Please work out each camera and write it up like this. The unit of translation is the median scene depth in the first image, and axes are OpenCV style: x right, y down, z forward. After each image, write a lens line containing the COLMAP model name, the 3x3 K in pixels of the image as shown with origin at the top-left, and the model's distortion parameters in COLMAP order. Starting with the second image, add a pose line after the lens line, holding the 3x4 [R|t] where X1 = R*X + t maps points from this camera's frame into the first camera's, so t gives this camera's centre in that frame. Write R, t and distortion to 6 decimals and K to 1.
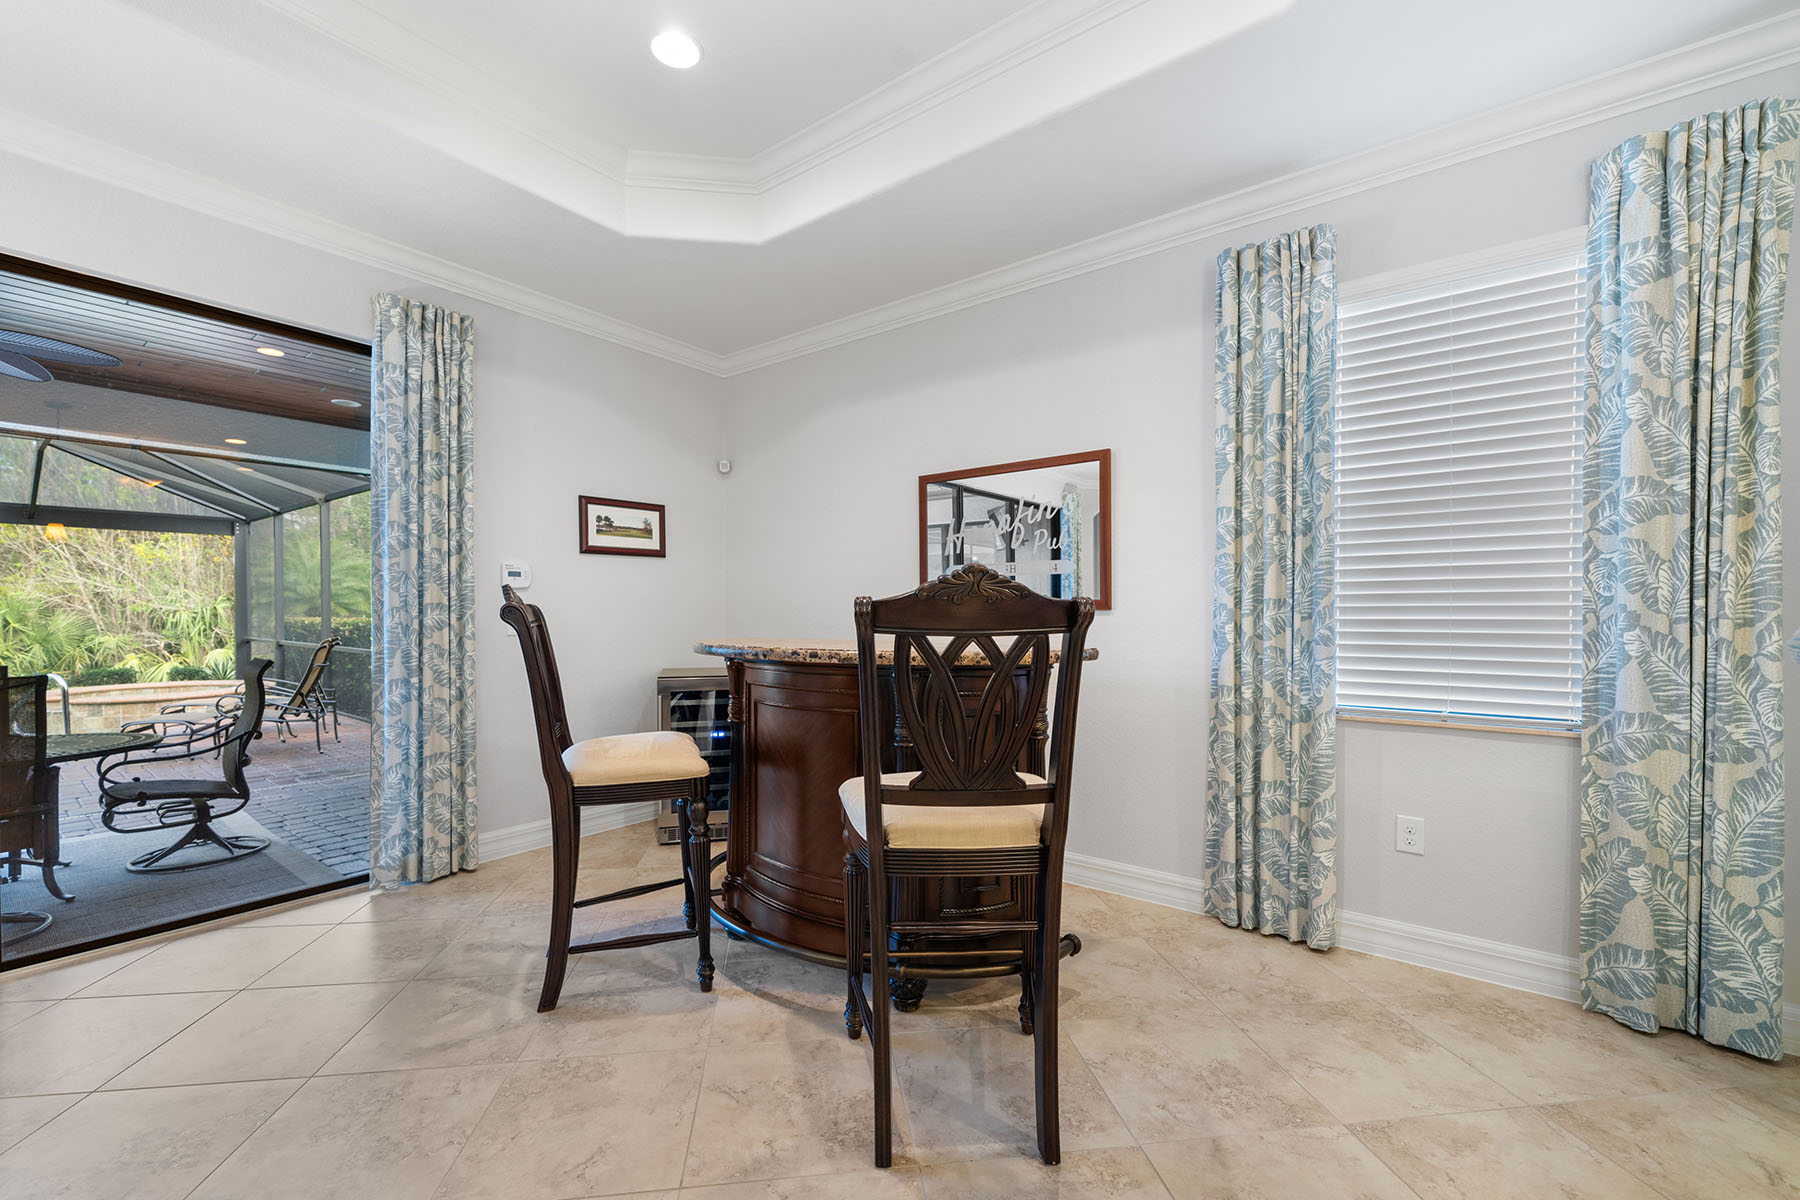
lens RADIAL K [[732.8, 0, 885.5], [0, 732.8, 622.3], [0, 0, 1]] dist [-0.000534, 0.000020]
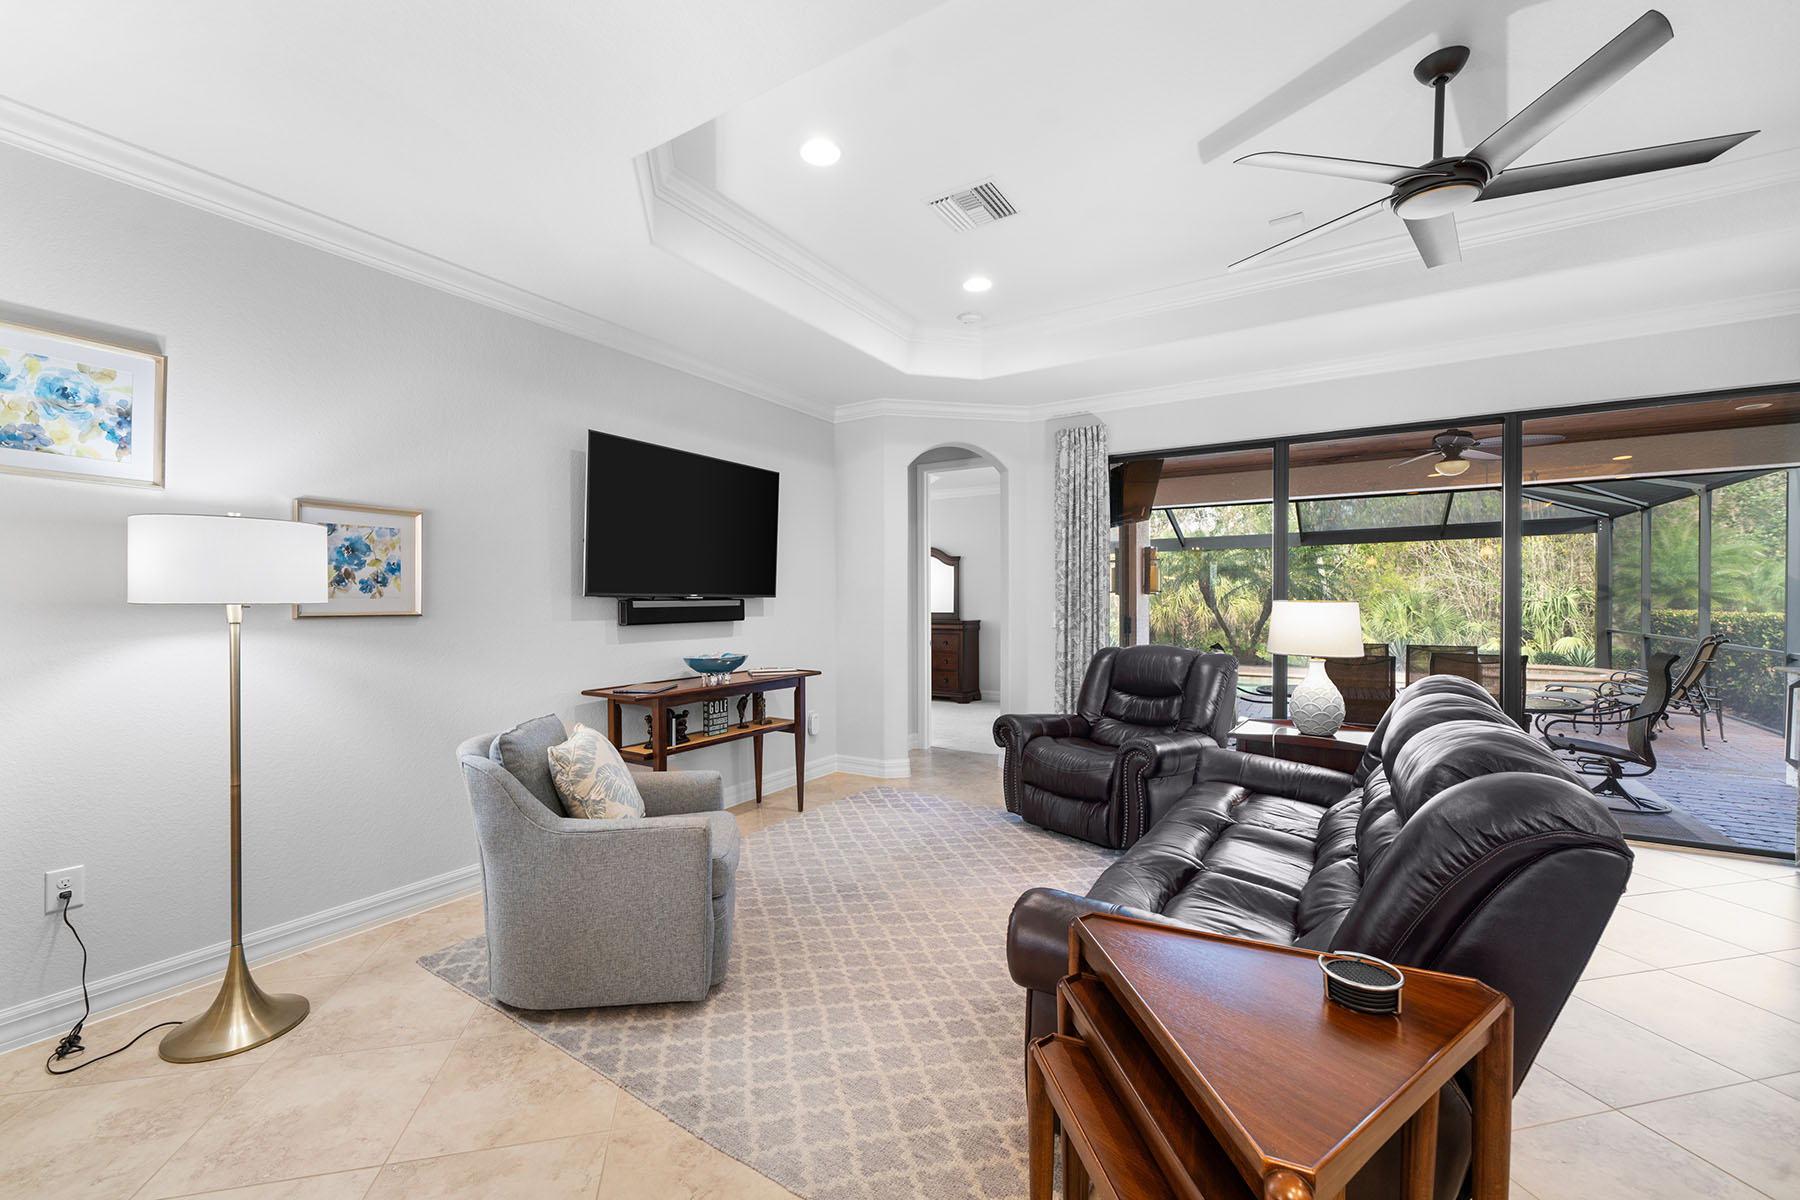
lens RADIAL K [[735.3, 0, 885.9], [0, 735.3, 609.4], [0, 0, 1]] dist [-0.001470, -0.000243]
pose [[0.097956, 0.010603, -0.995134, 0.320439], [-0.009212, 0.999910, 0.009747, -0.033122], [0.995148, 0.008213, 0.098044, -0.584305]]
